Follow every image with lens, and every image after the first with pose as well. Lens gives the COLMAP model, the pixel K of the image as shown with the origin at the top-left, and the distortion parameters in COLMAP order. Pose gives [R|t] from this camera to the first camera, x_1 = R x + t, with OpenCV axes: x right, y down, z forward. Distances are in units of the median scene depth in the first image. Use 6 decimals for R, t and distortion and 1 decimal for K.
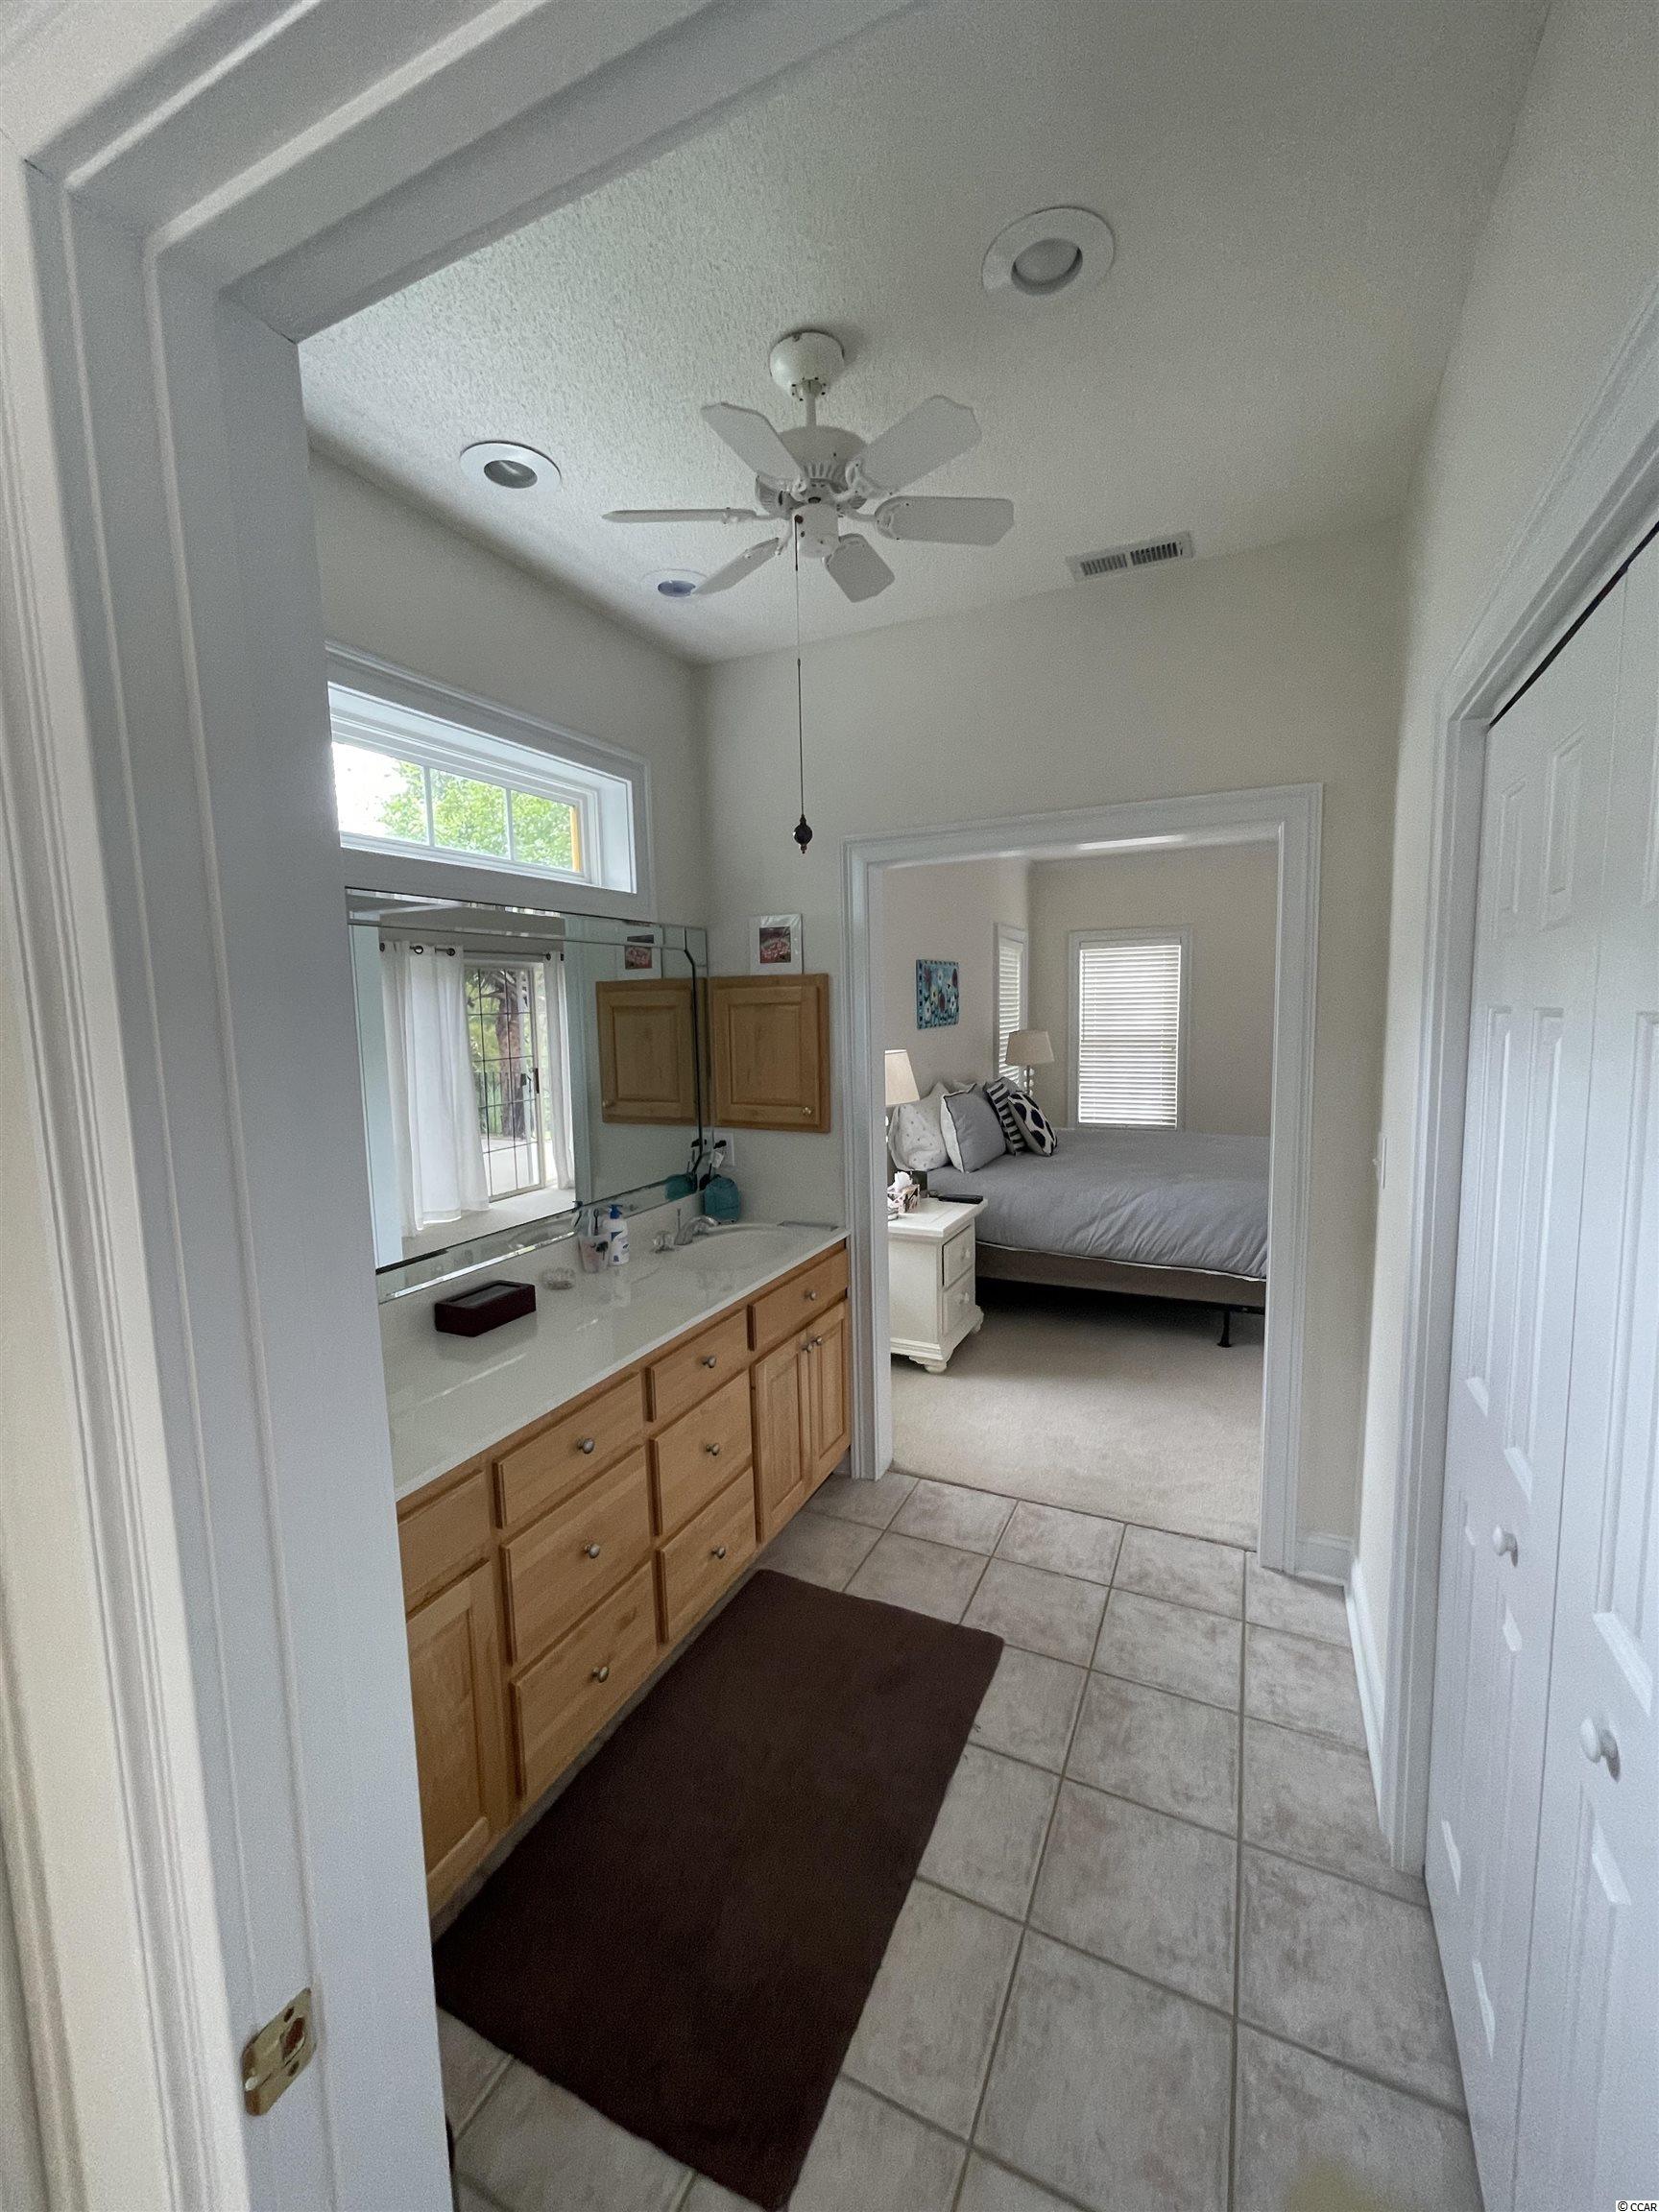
lens RADIAL K [[891.3, 0, 825.4], [0, 891.3, 1108.7], [0, 0, 1]] dist [-0.001624, 0.000476]
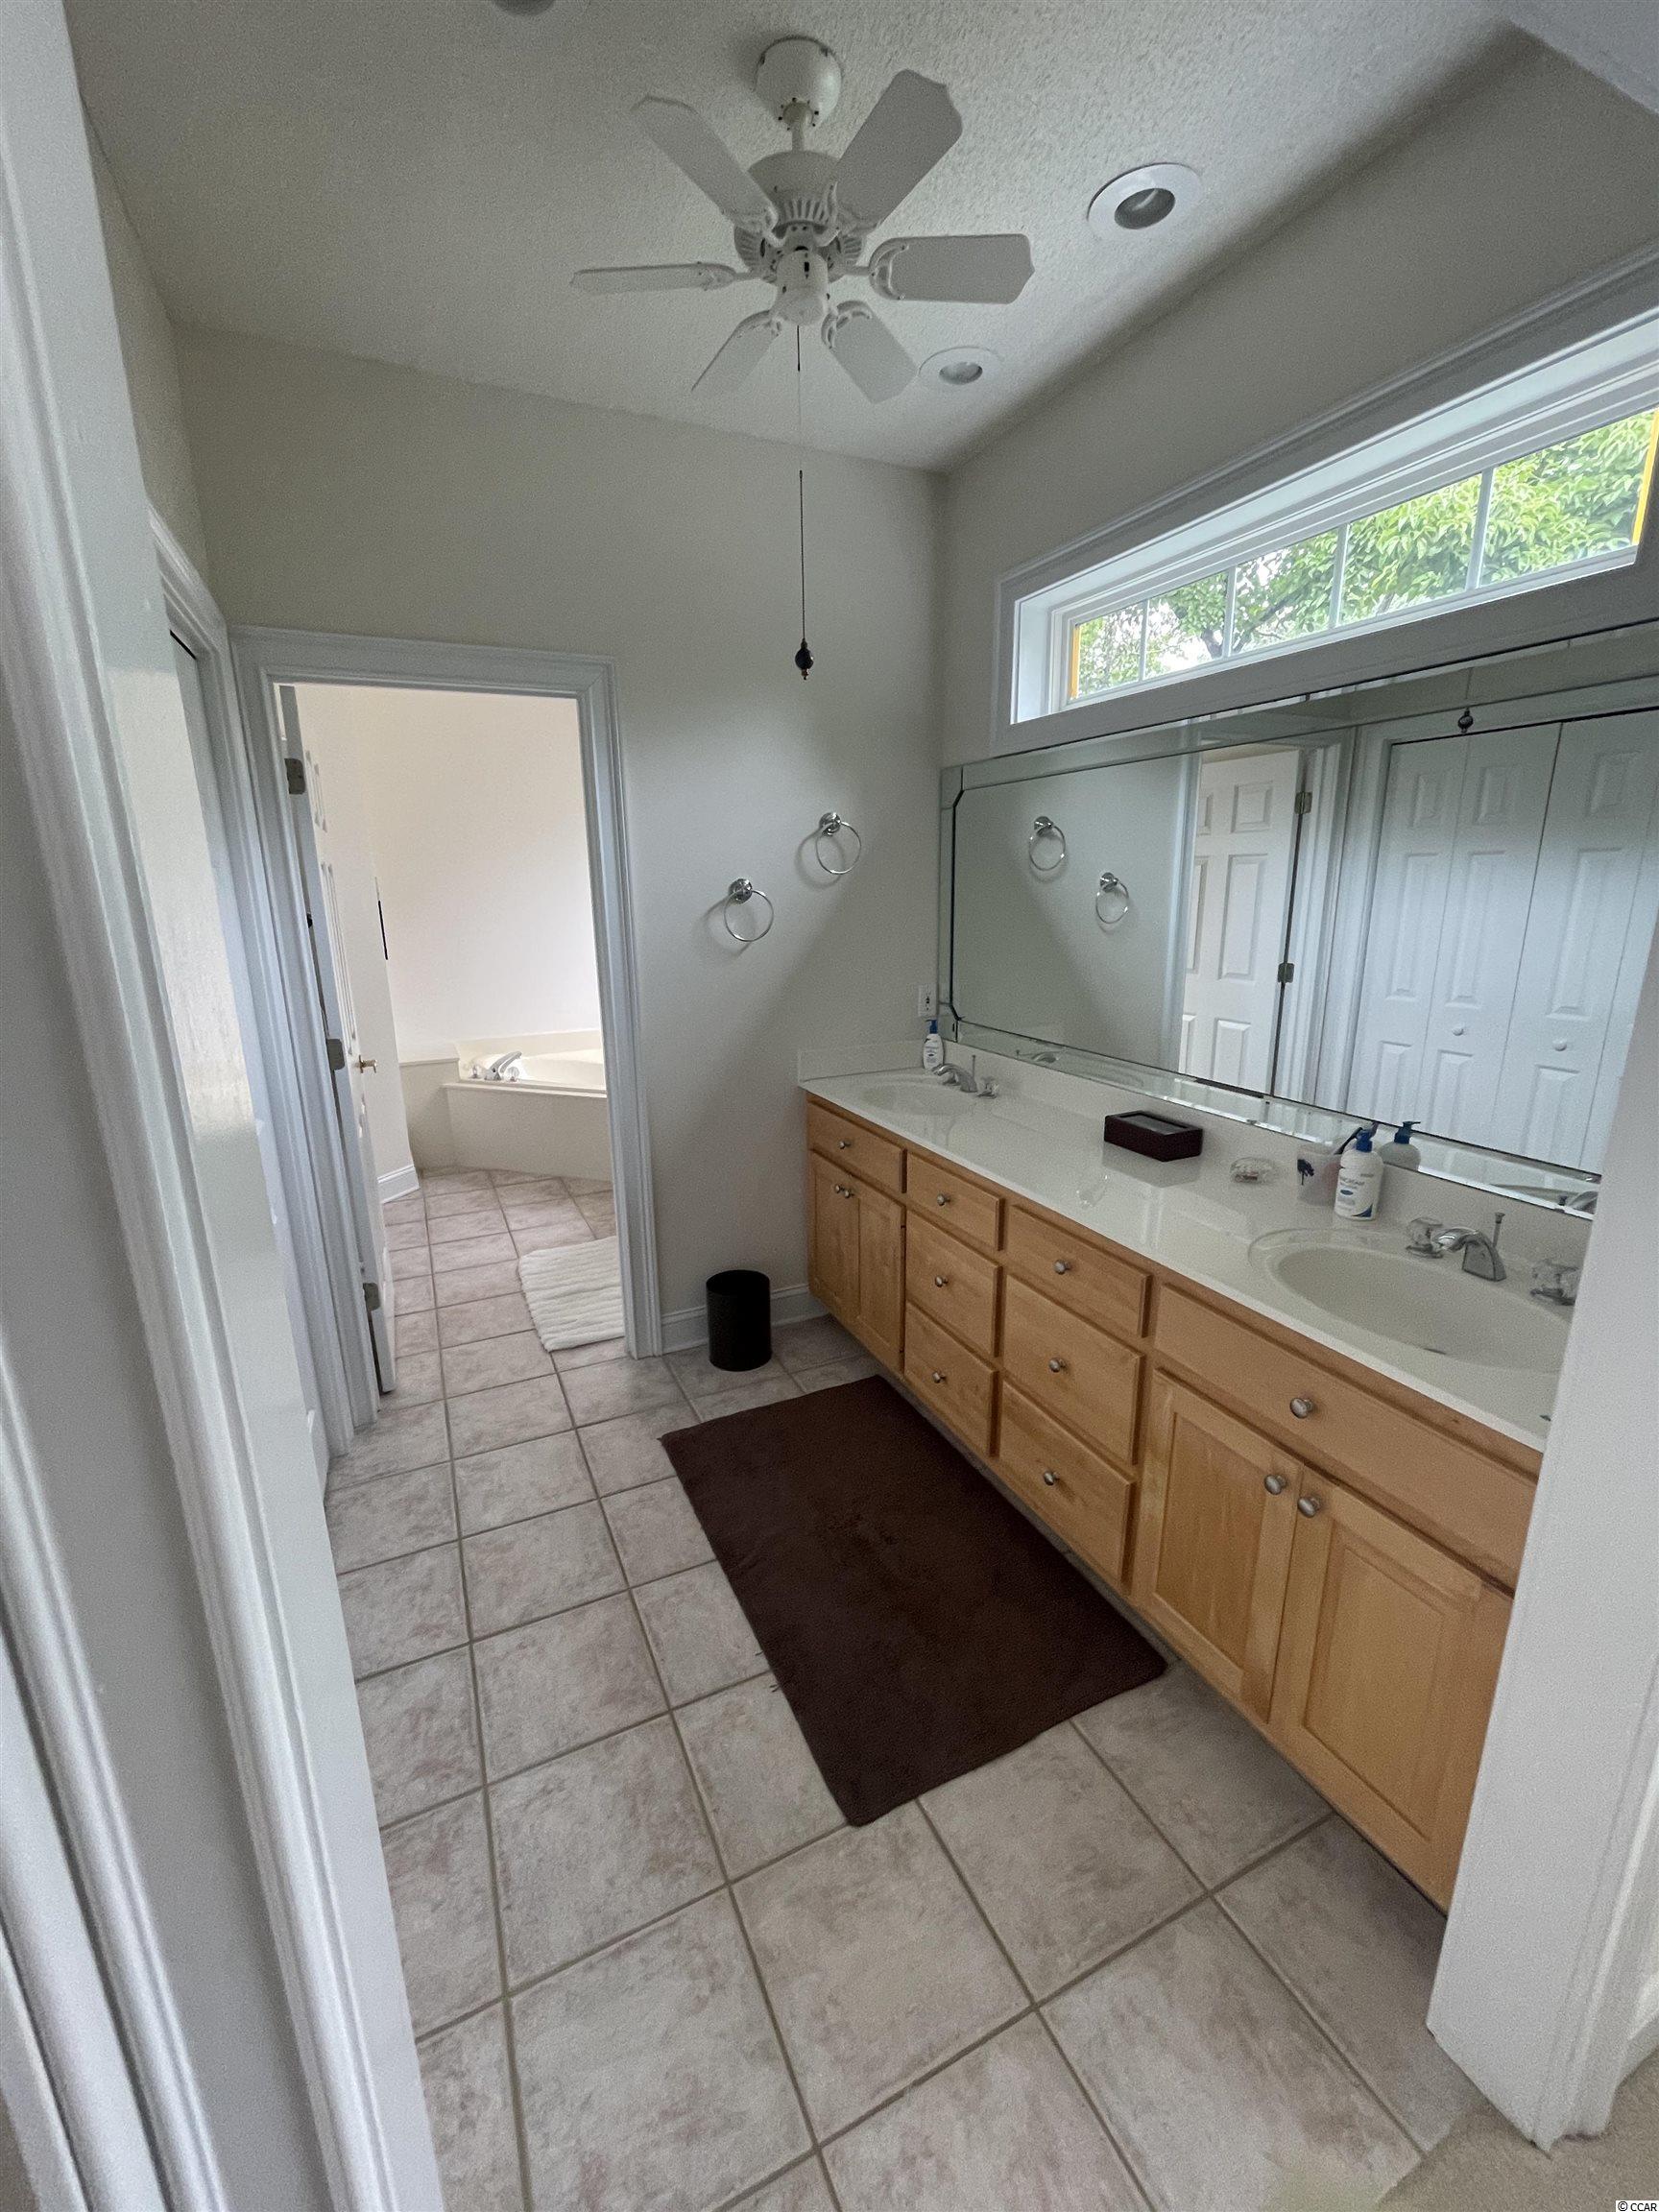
lens RADIAL K [[891.3, 0, 818.2], [0, 891.3, 1085.9], [0, 0, 1]] dist [-0.001624, 0.000476]
pose [[-0.630347, 0.217857, -0.745118, 0.644295], [-0.052601, 0.945625, 0.320979, -0.145005], [0.774529, 0.241522, -0.584612, 1.353148]]
